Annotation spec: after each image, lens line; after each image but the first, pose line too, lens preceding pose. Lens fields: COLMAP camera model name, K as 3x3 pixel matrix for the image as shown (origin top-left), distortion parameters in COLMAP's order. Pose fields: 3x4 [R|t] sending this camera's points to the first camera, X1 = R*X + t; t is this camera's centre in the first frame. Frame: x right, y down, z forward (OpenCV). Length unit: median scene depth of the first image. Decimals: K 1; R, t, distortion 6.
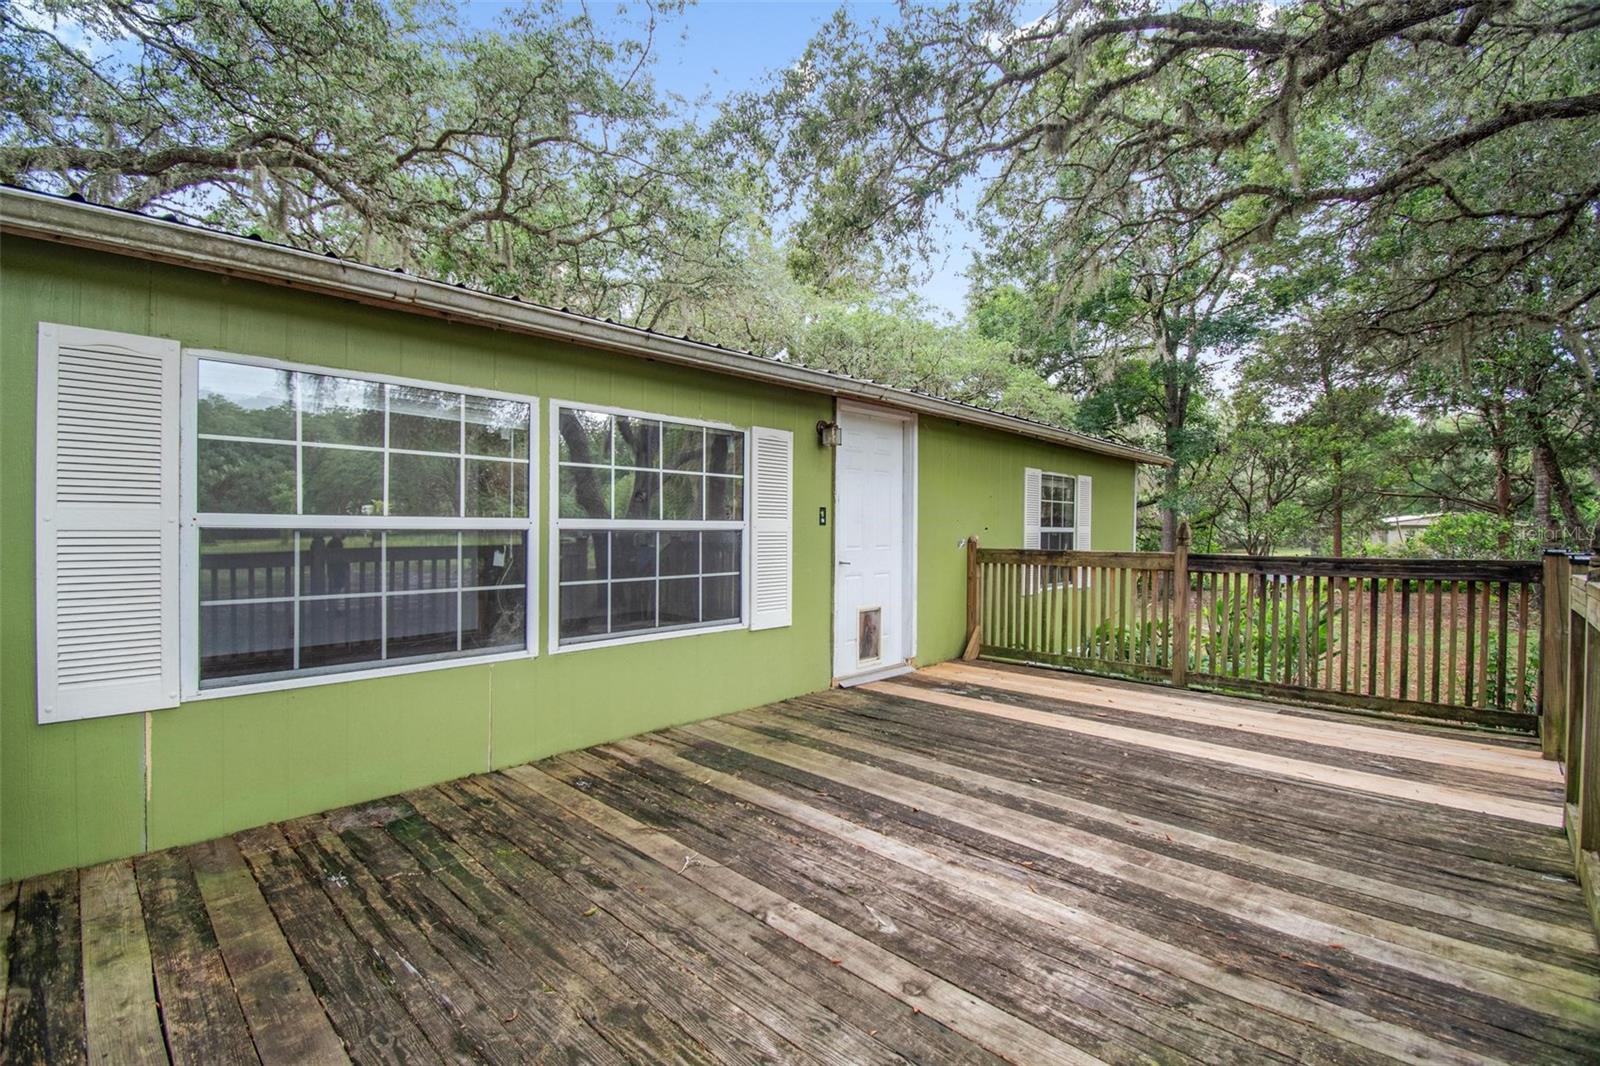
lens RADIAL K [[722.4, 0, 804.3], [0, 722.4, 532.6], [0, 0, 1]] dist [0.001747, -0.010405]
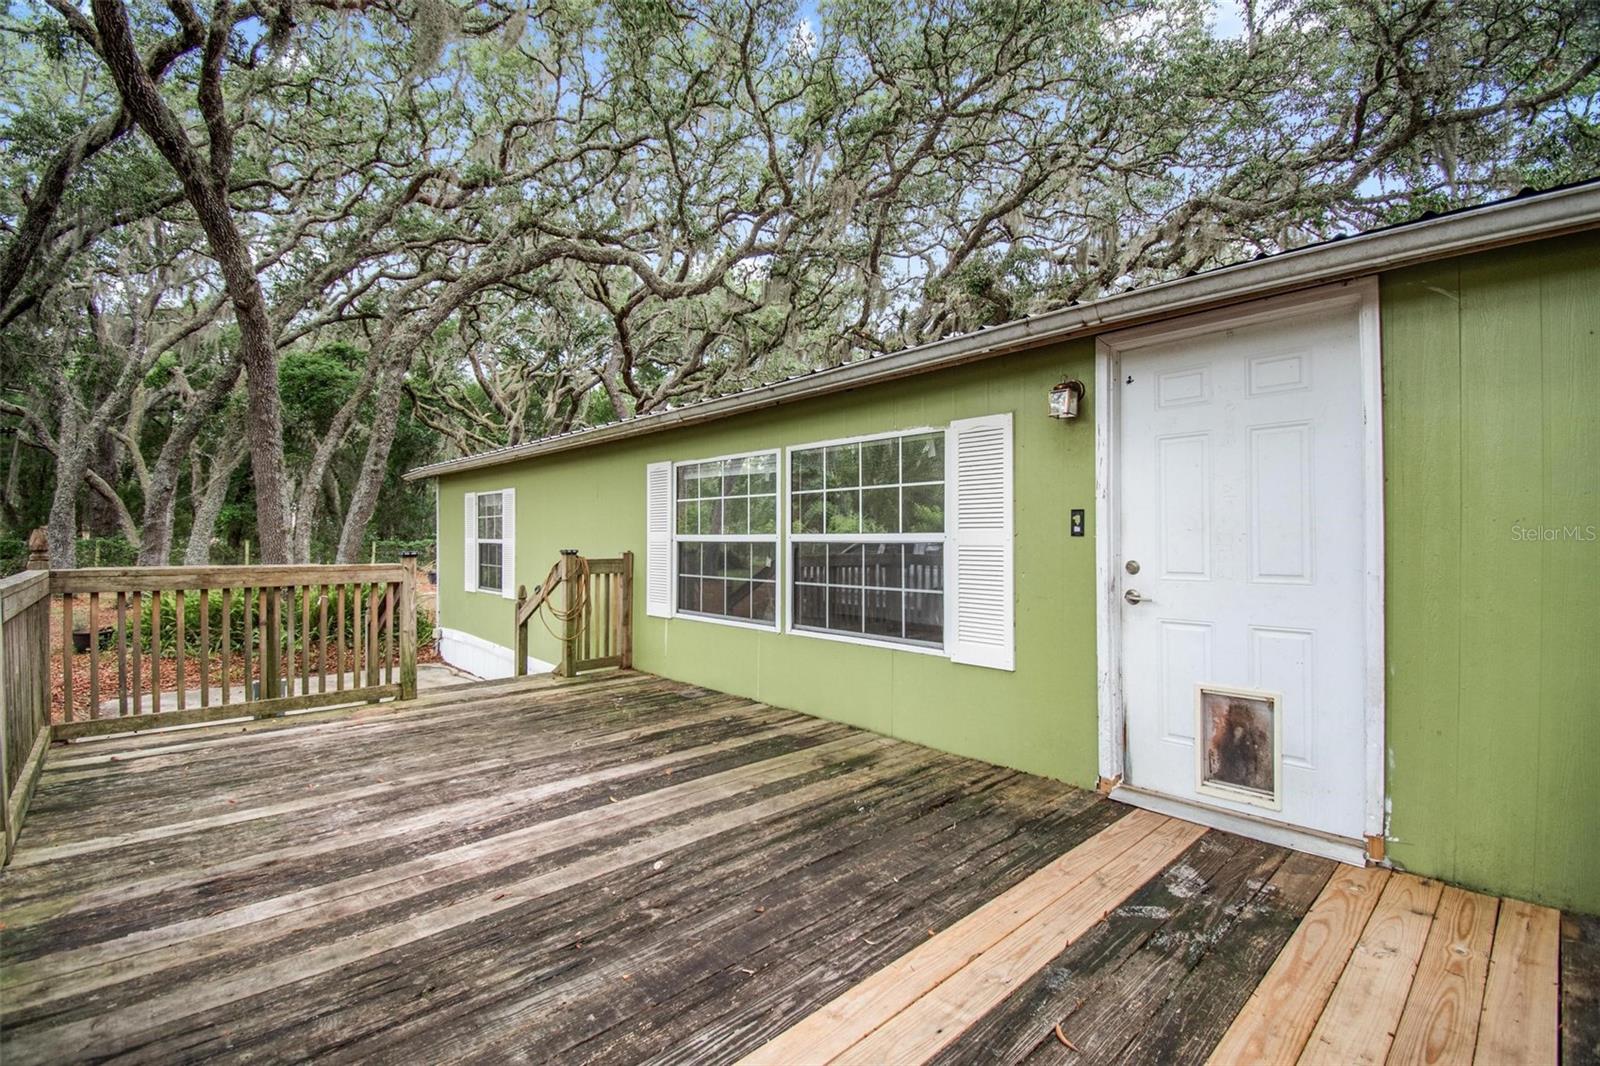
lens RADIAL K [[722.4, 0, 787.8], [0, 722.4, 532.0], [0, 0, 1]] dist [0.001747, -0.010405]
pose [[-0.080754, -0.012975, -0.996650, 1.147882], [-0.006266, 0.999902, -0.012510, -0.007402], [0.996714, 0.005234, -0.080827, 1.264990]]
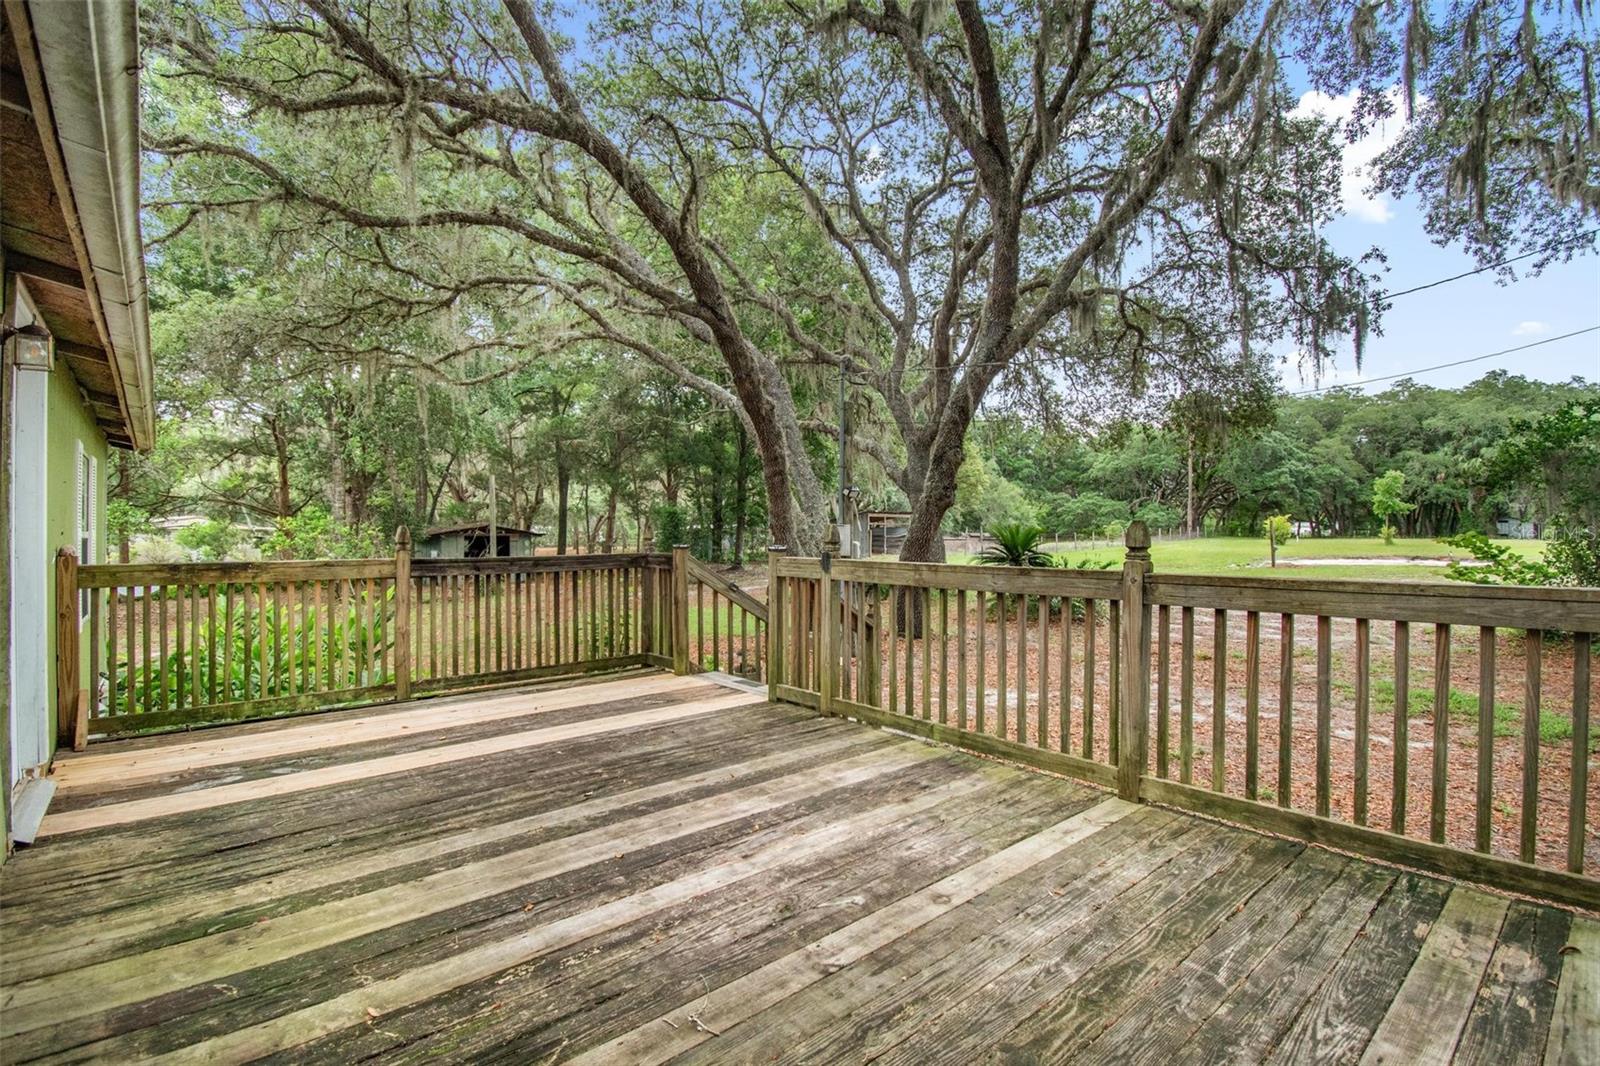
lens RADIAL K [[722.4, 0, 811.8], [0, 722.4, 535.9], [0, 0, 1]] dist [0.001747, -0.010405]
pose [[0.083374, -0.008797, 0.996479, -0.656044], [0.007130, 0.999941, 0.008231, -0.011670], [-0.996493, 0.006419, 0.083432, 0.649416]]
